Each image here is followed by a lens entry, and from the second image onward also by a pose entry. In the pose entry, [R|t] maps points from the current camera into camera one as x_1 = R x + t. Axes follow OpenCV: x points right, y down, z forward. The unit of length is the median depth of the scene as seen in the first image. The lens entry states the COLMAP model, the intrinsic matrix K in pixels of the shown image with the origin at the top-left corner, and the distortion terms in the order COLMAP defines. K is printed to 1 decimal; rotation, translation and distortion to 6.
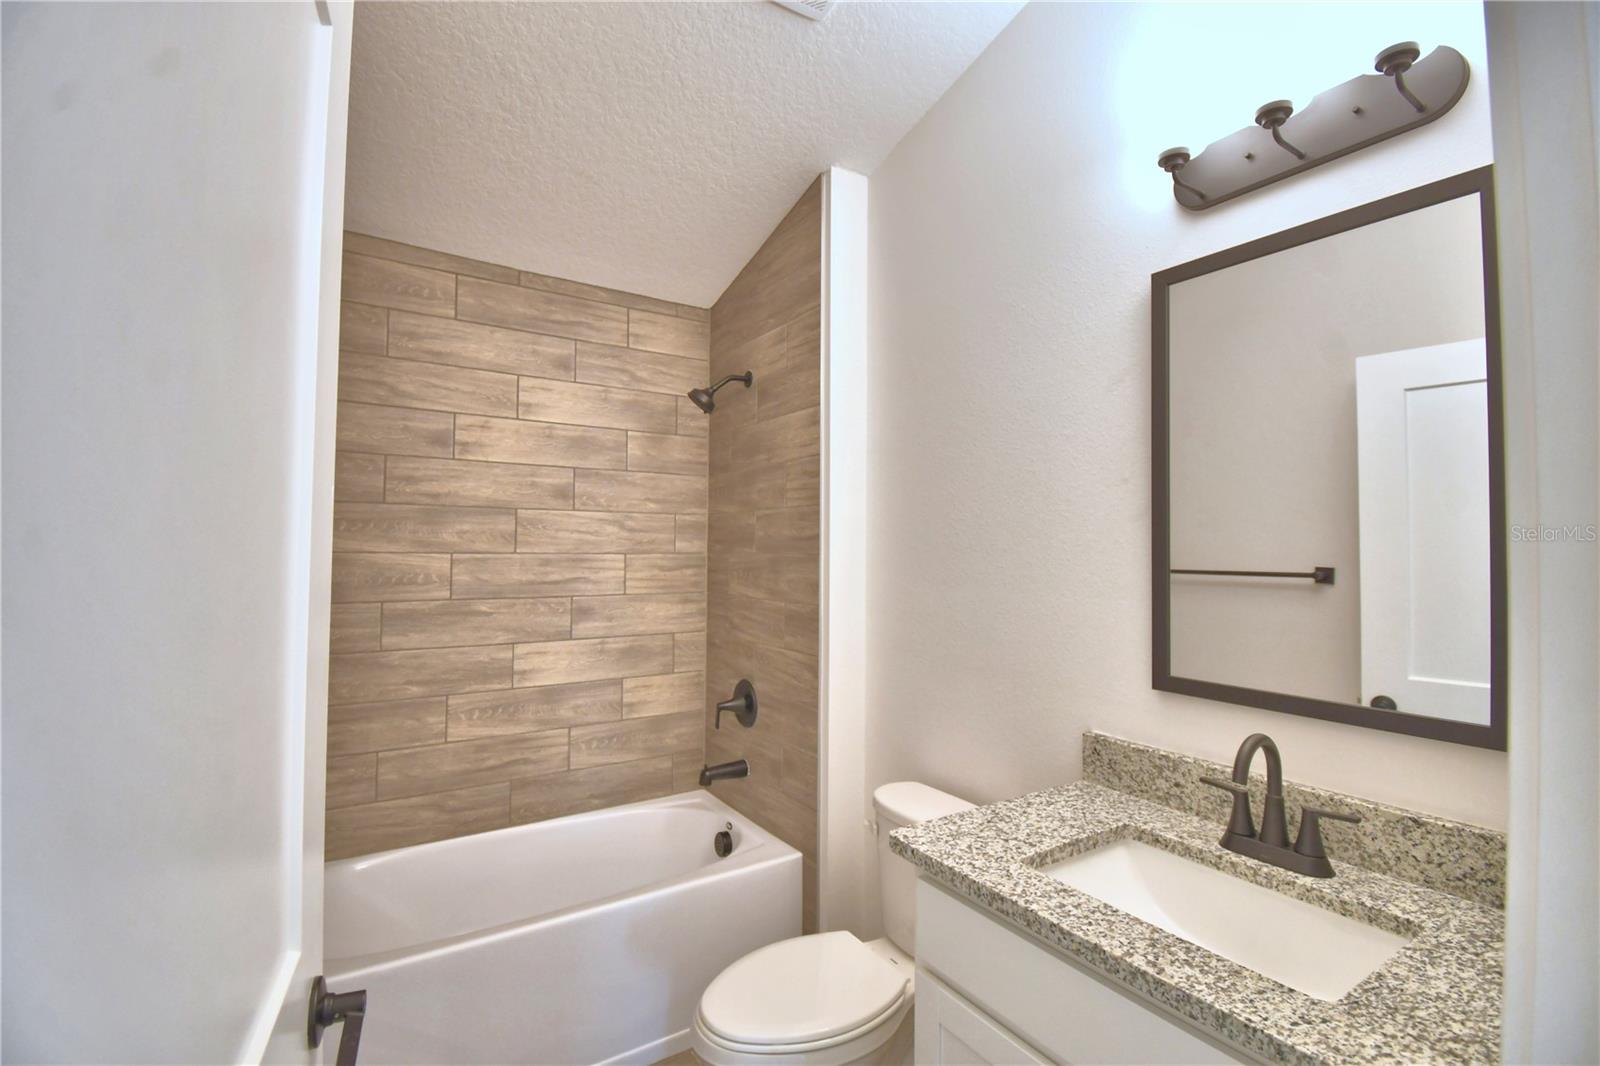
lens RADIAL K [[739.7, 0, 800.0], [0, 739.7, 533.0], [0, 0, 1]] dist [0.066127, -0.041070]
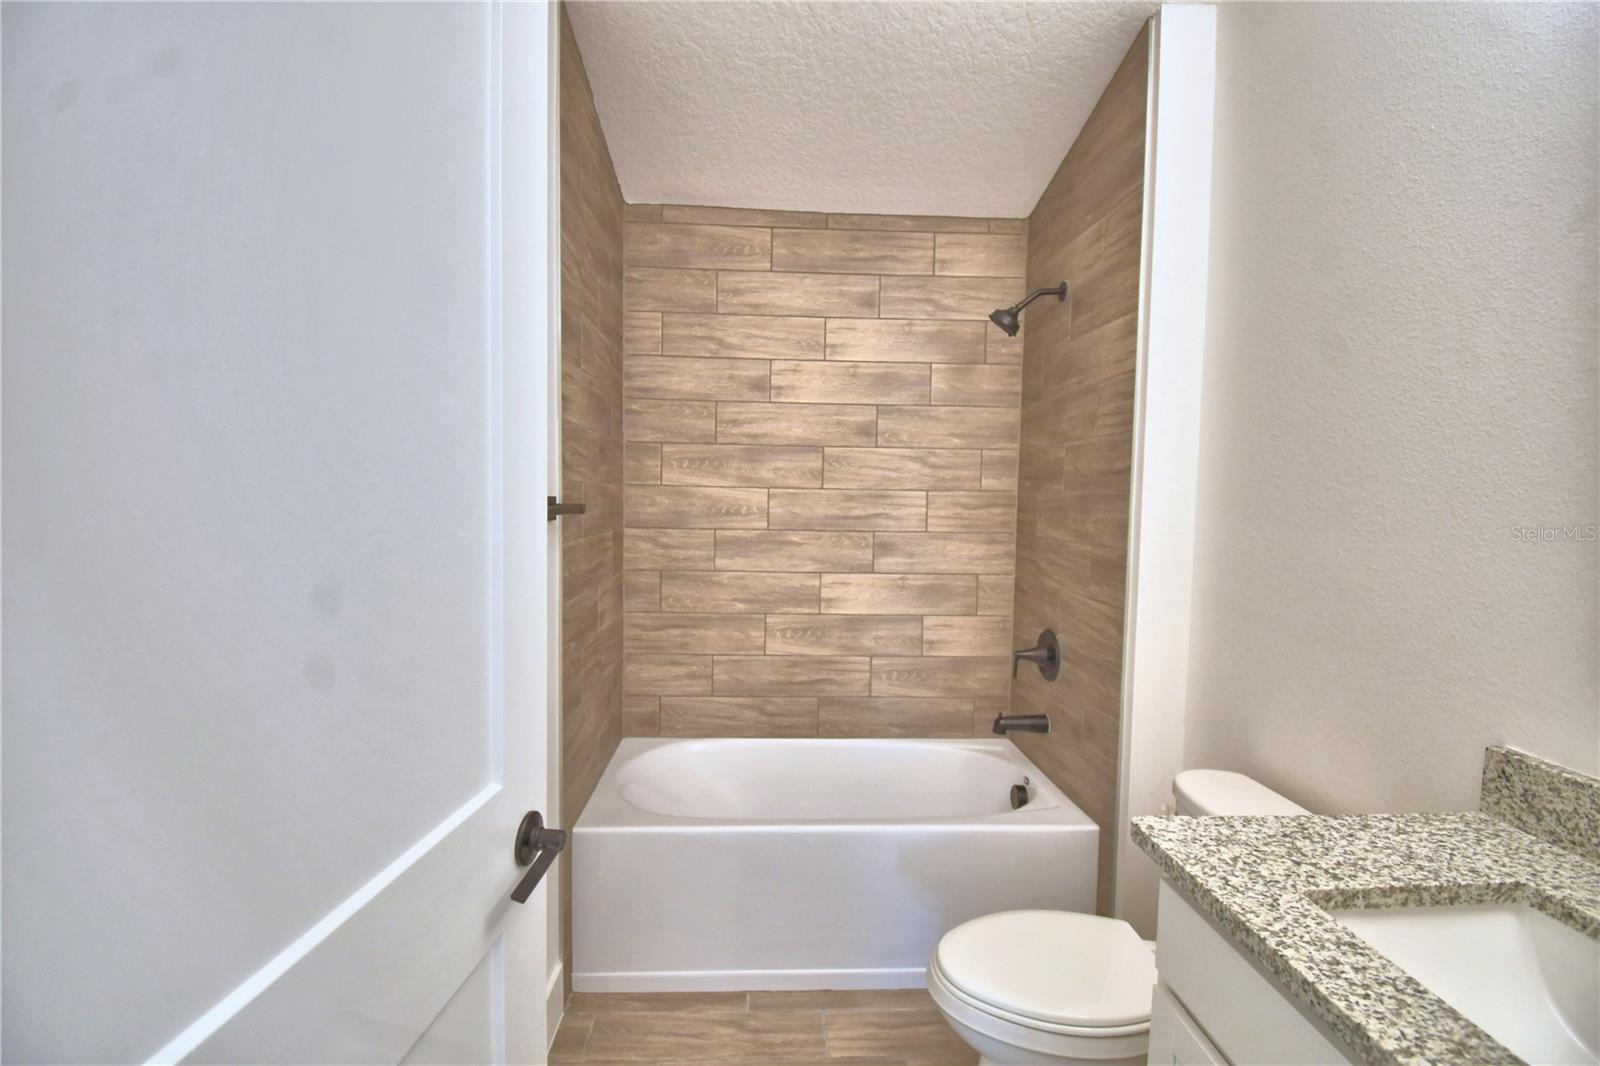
lens RADIAL K [[739.7, 0, 800.0], [0, 739.7, 533.0], [0, 0, 1]] dist [0.066127, -0.041070]
pose [[0.866481, 0.033852, -0.498060, 0.122410], [0.001822, 0.997477, 0.070966, 0.015236], [0.499206, -0.062399, 0.864234, 0.068382]]
